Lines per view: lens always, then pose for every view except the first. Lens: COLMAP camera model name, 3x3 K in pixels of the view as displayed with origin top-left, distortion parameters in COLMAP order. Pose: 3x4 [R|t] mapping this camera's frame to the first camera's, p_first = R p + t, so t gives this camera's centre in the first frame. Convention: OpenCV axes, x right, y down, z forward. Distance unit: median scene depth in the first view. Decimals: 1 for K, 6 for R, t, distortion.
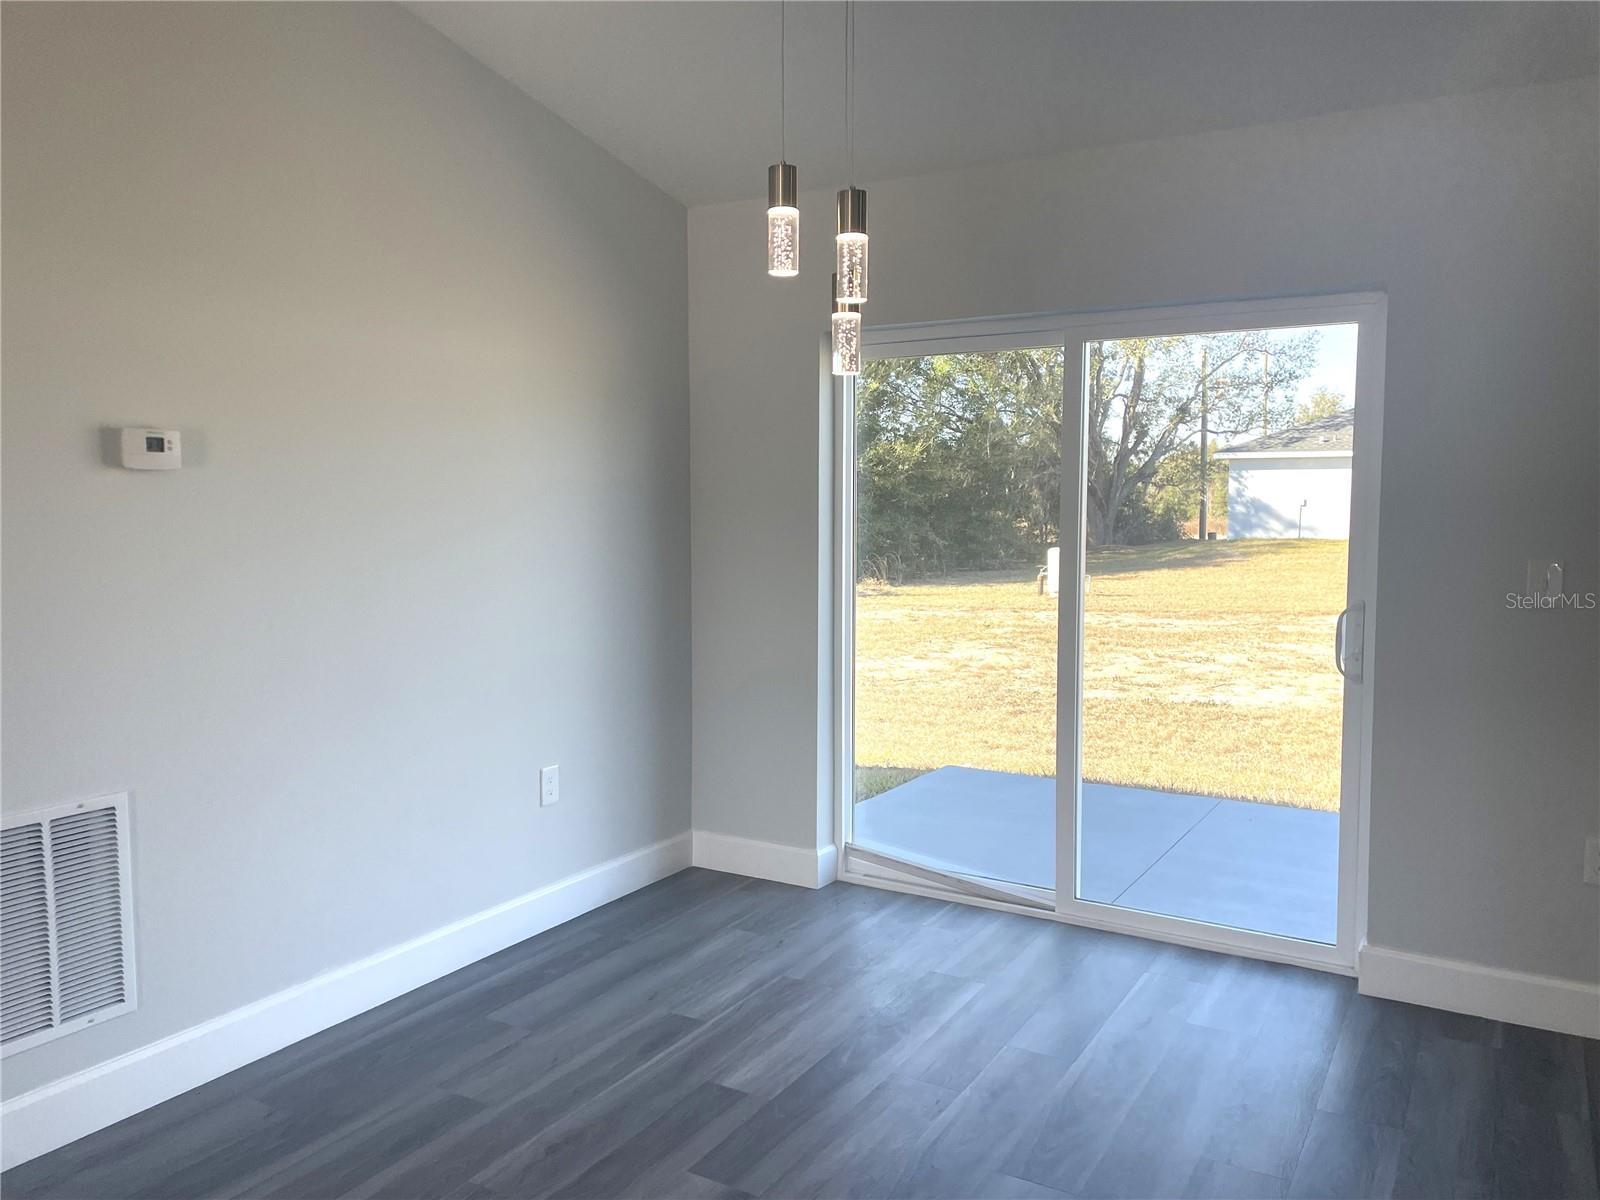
lens RADIAL K [[1220.1, 0, 803.1], [0, 1220.1, 602.3], [0, 0, 1]] dist [0.012746, 0.002260]
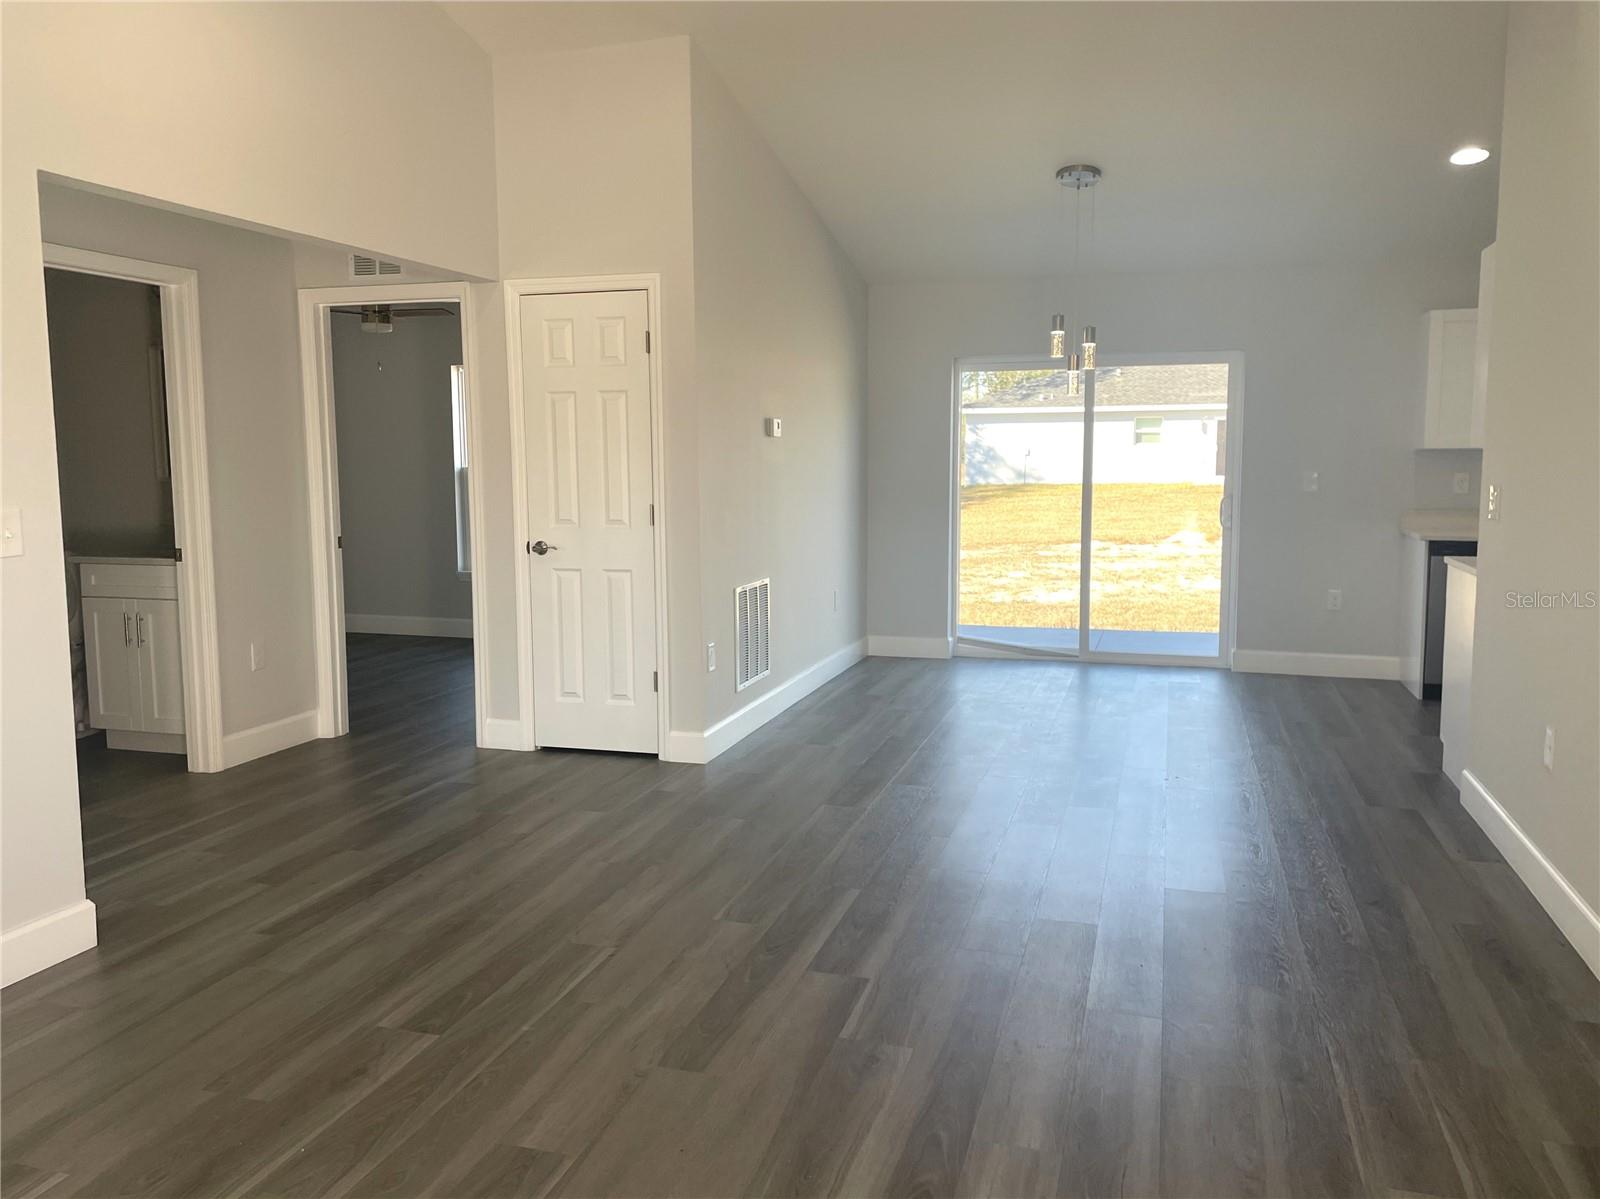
lens RADIAL K [[1220.1, 0, 797.5], [0, 1220.1, 596.0], [0, 0, 1]] dist [0.012746, 0.002260]
pose [[0.974866, -0.032079, 0.220469, -0.586661], [0.024609, 0.999029, 0.036545, 0.062699], [-0.221428, -0.030201, 0.974709, -0.714443]]
